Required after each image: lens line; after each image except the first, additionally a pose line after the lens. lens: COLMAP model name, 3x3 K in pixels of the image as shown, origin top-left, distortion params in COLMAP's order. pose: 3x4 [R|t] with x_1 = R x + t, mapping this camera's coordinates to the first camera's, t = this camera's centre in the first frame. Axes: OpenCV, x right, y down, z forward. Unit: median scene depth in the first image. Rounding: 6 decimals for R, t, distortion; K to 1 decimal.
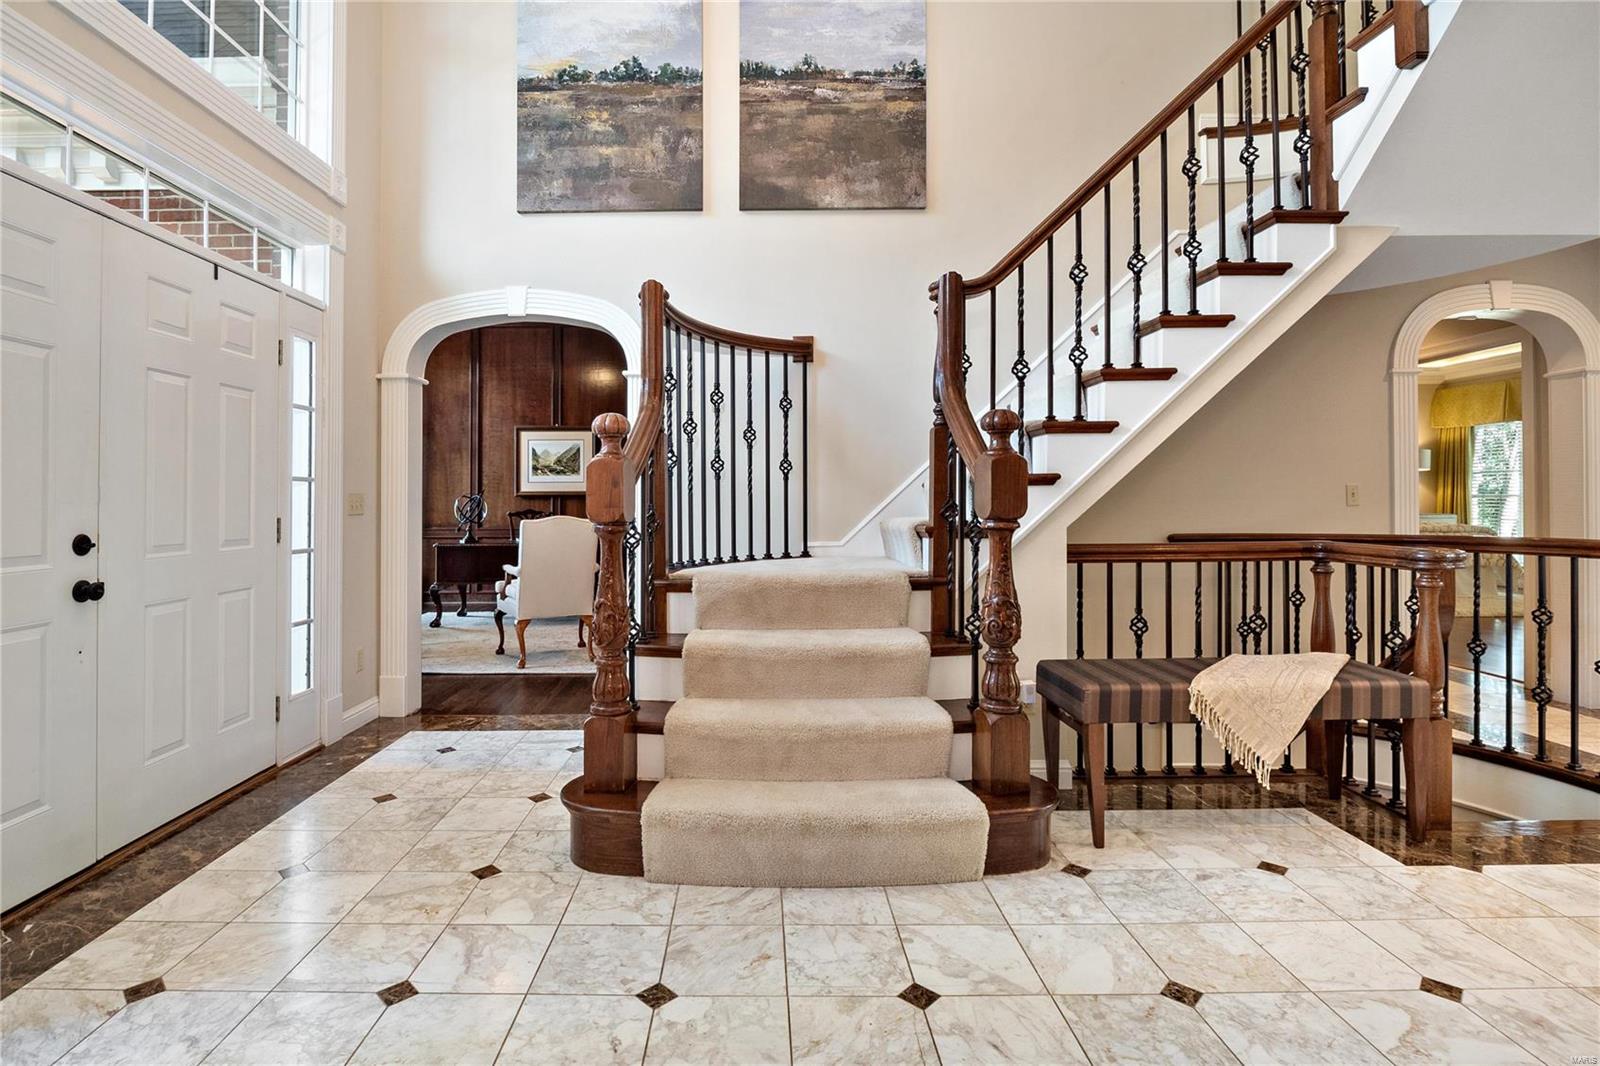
lens RADIAL K [[738.5, 0, 794.8], [0, 738.5, 500.1], [0, 0, 1]] dist [-0.009510, -0.000584]
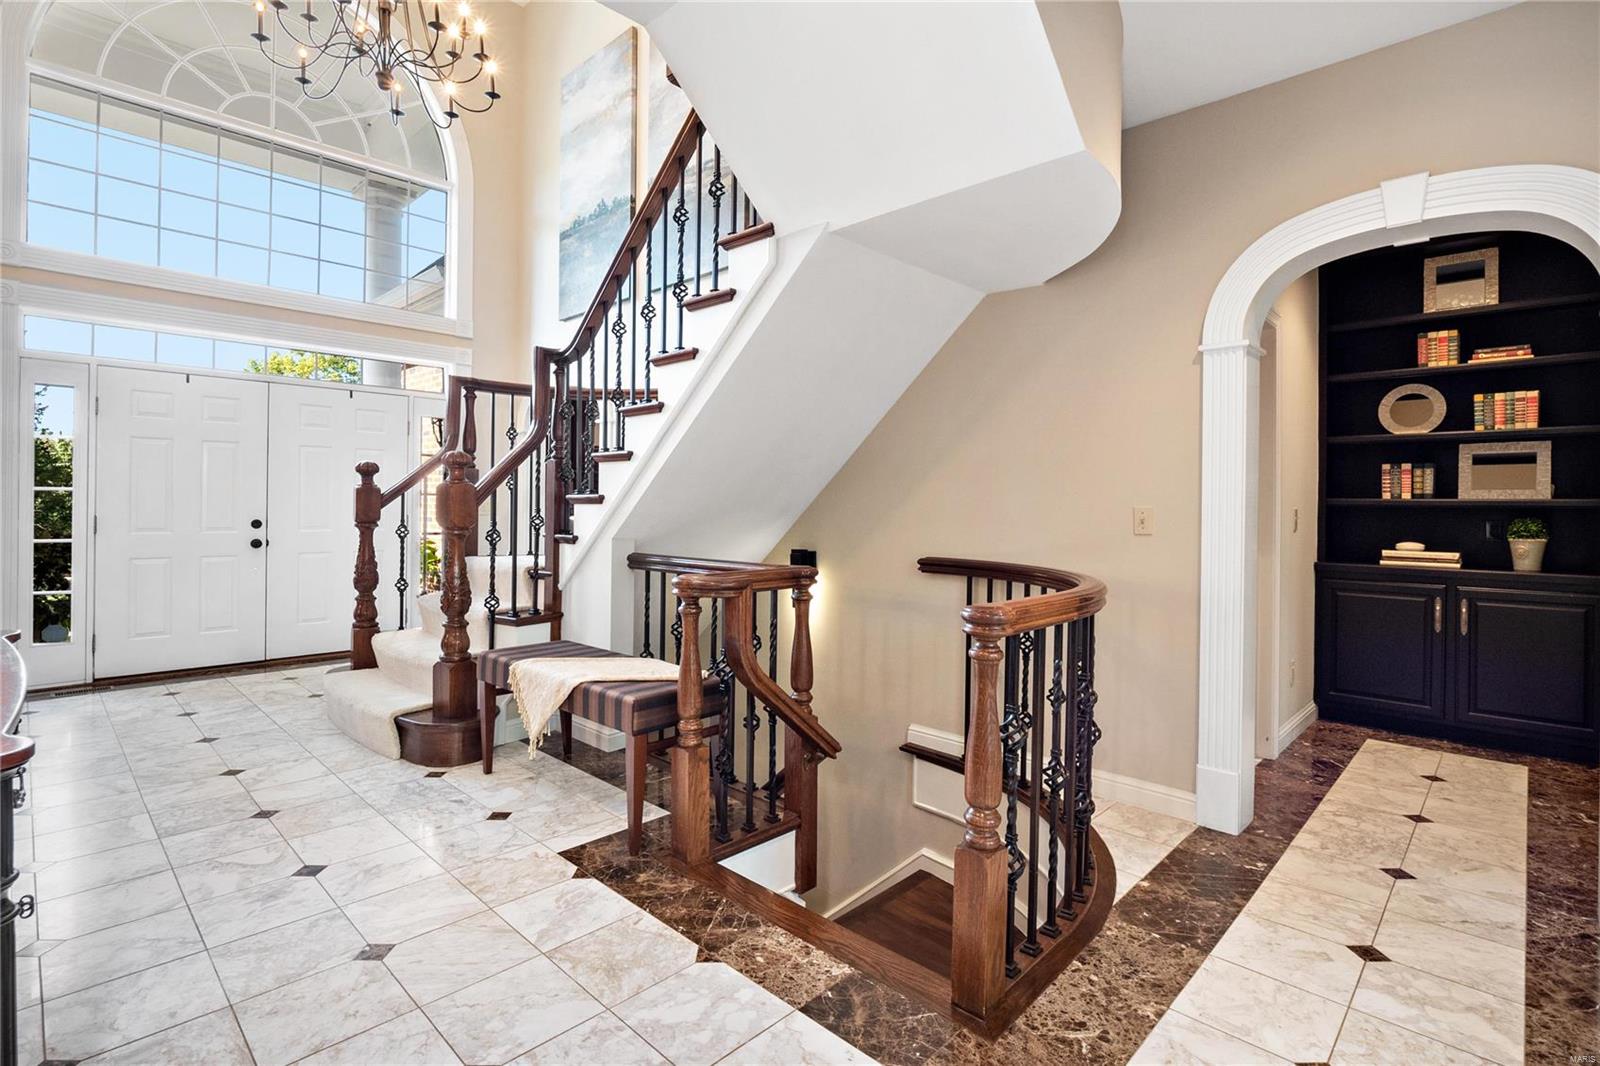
lens RADIAL K [[696.1, 0, 804.6], [0, 696.1, 510.7], [0, 0, 1]] dist [0.022555, -0.015693]
pose [[0.749104, 0.020971, -0.662120, 1.818858], [-0.017089, 0.999778, 0.012332, -0.040116], [0.662232, 0.002077, 0.749296, 0.452559]]
